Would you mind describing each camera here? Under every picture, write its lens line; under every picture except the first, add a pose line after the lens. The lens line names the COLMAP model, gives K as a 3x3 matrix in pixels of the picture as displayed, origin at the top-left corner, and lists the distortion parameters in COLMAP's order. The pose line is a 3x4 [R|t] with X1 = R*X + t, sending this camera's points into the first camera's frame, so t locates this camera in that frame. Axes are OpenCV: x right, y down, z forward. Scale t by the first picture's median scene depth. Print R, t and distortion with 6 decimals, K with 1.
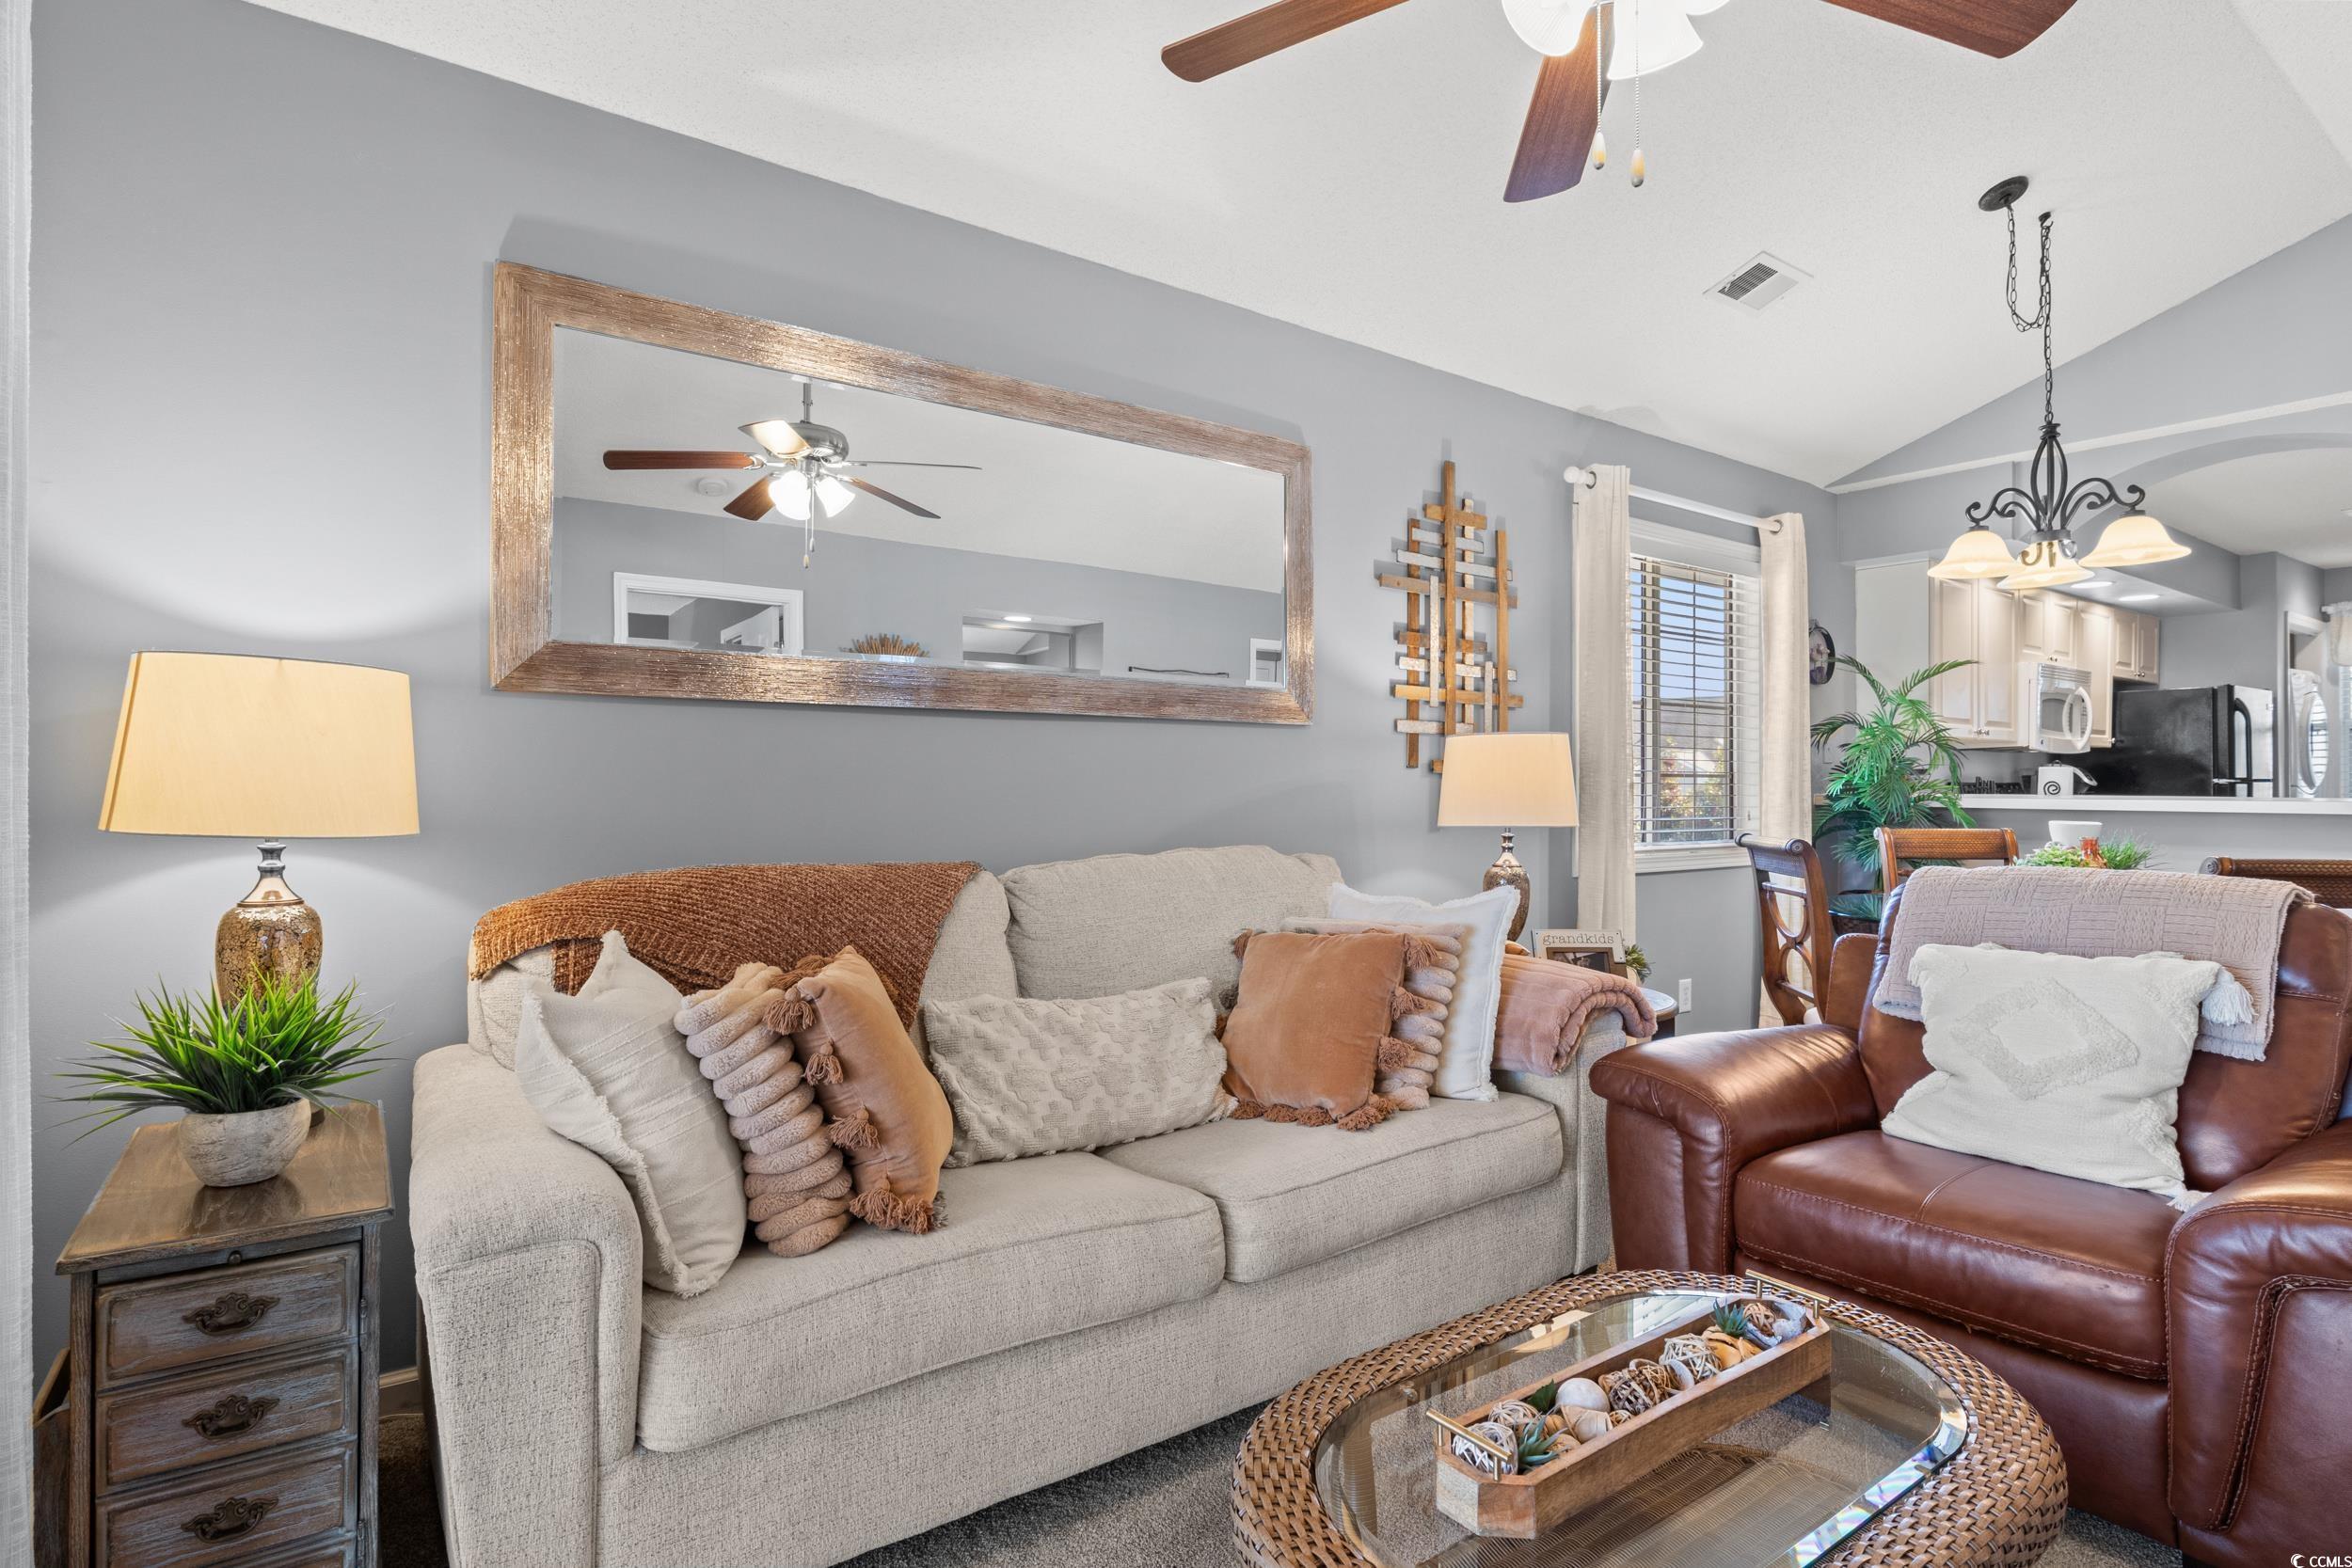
lens RADIAL K [[1188.4, 0, 1176.0], [0, 1188.4, 784.0], [0, 0, 1]] dist [-0.002297, -0.001561]
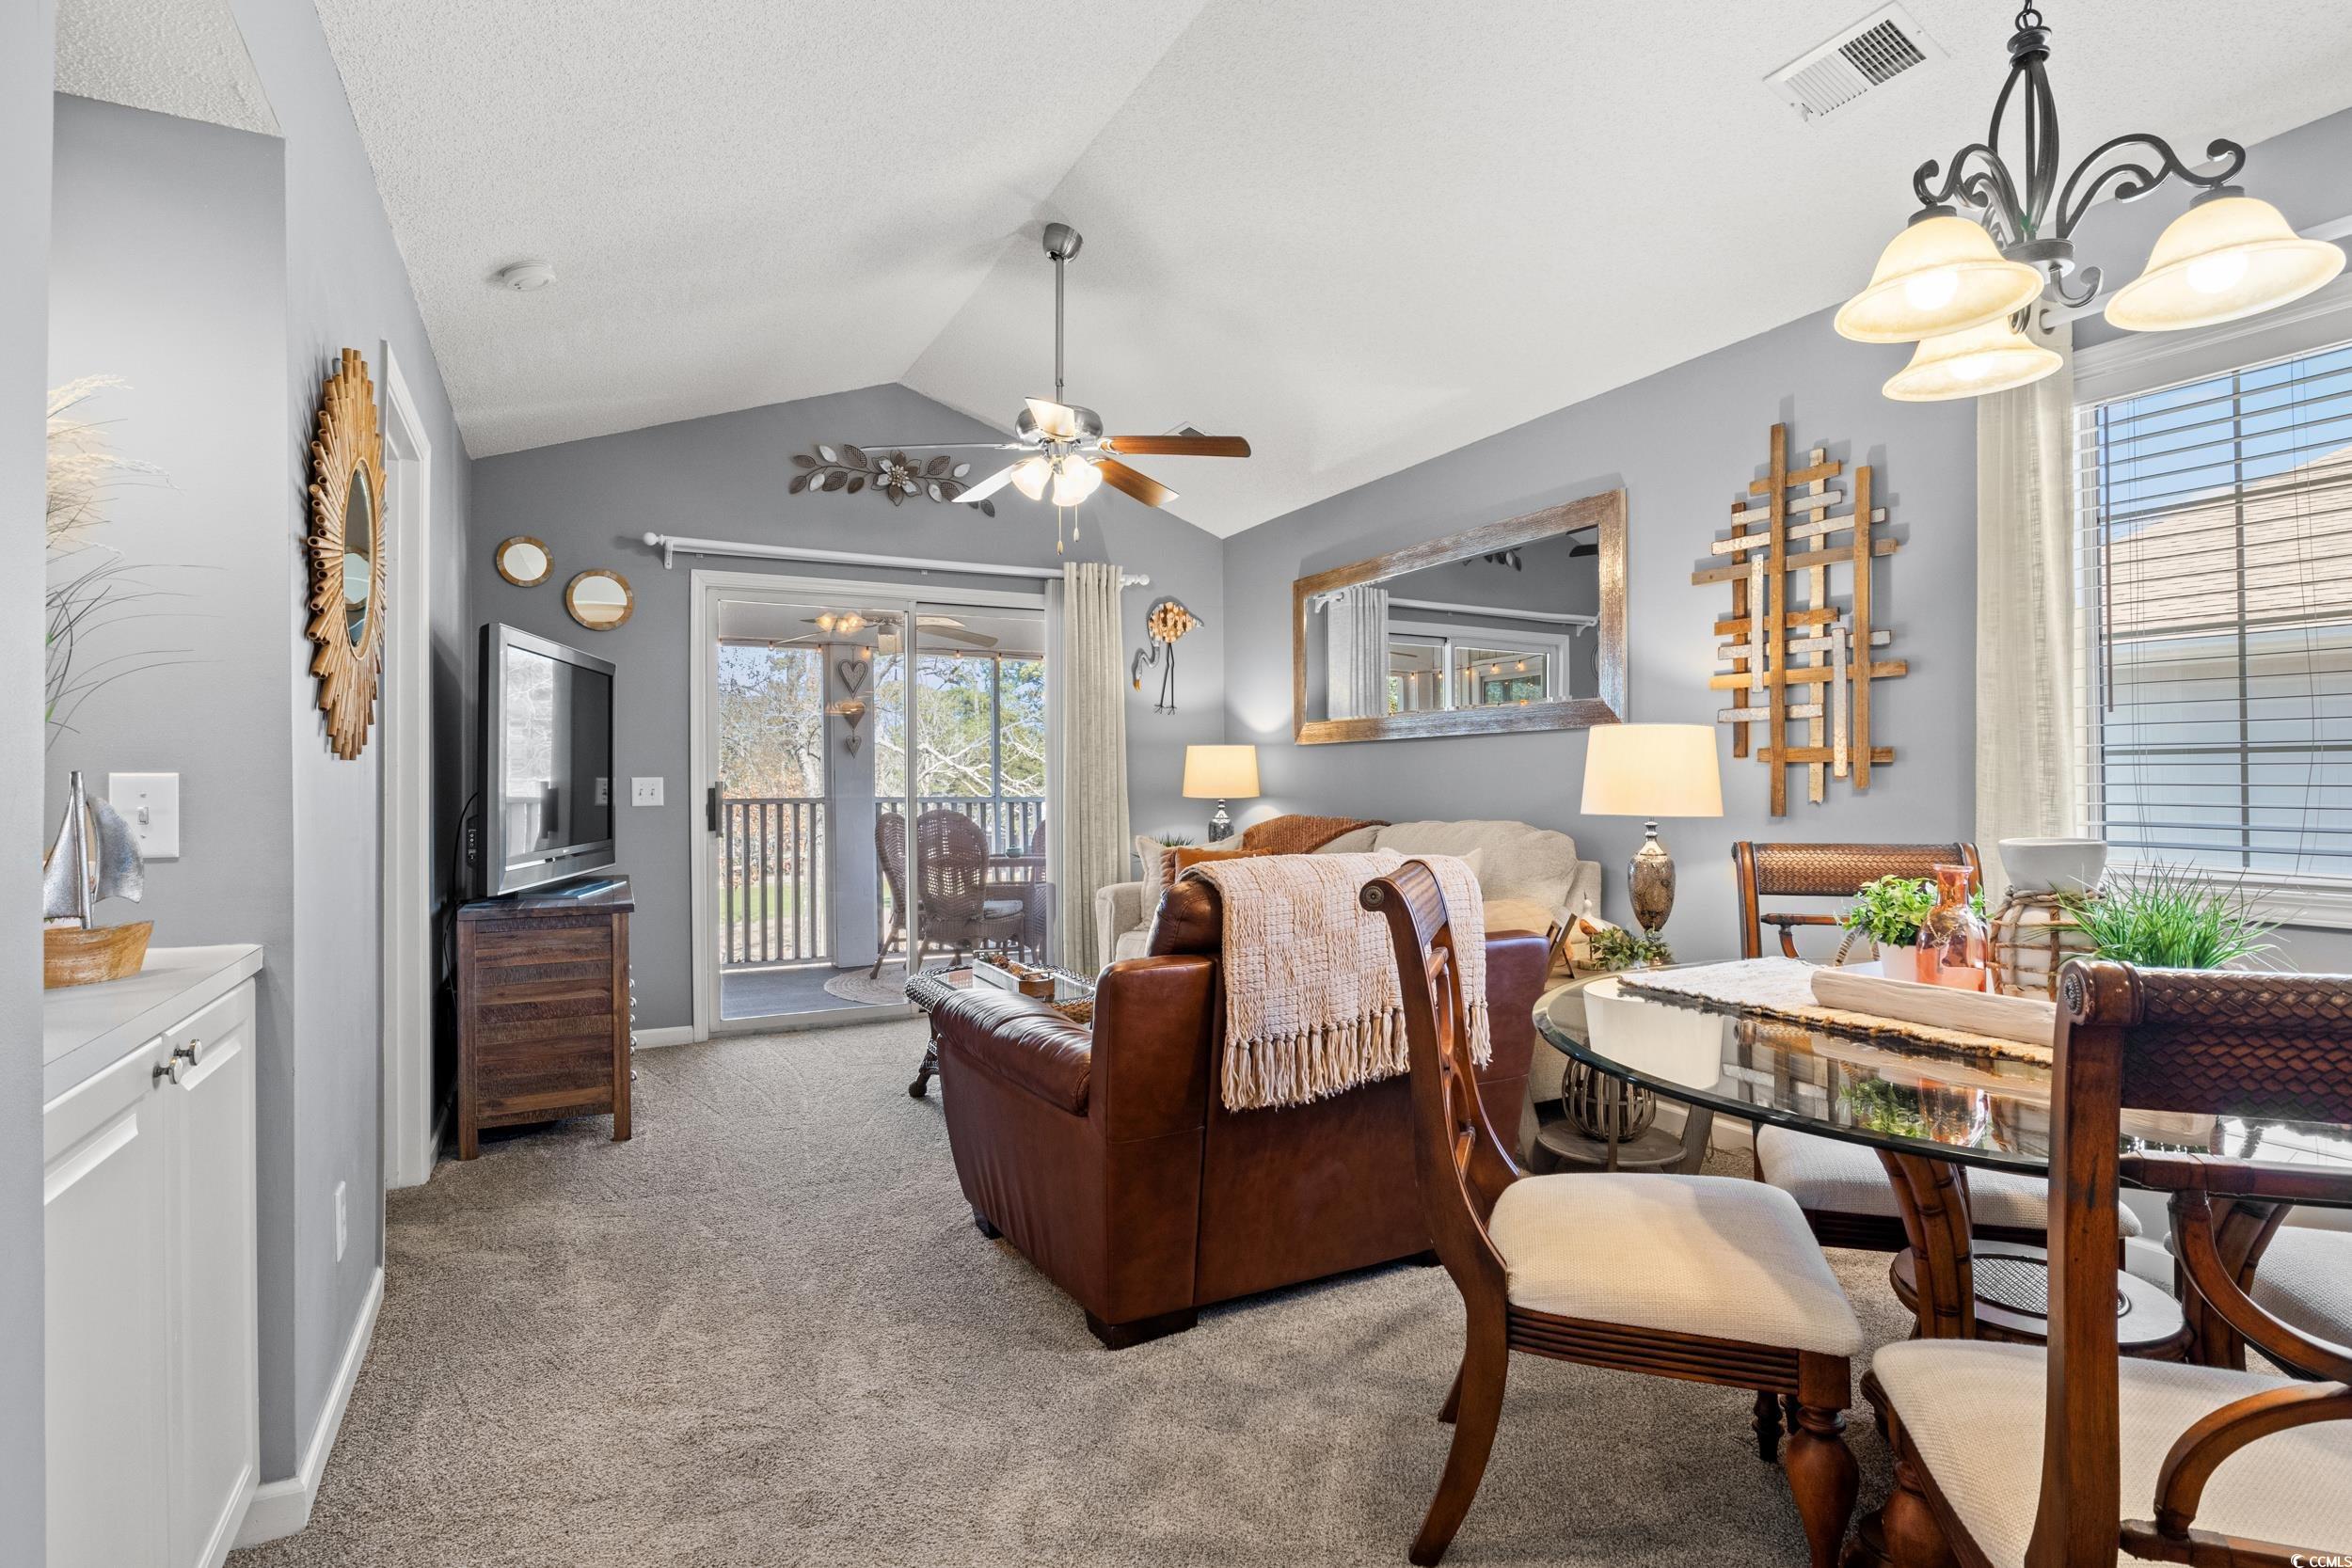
lens RADIAL K [[1172.0, 0, 1175.2], [0, 1172.0, 766.7], [0, 0, 1]] dist [-0.020919, 0.000118]
pose [[-0.156852, -0.018061, -0.987457, 1.169238], [0.004959, 0.999806, -0.019074, 0.009260], [0.987610, -0.007889, -0.156732, 0.664564]]
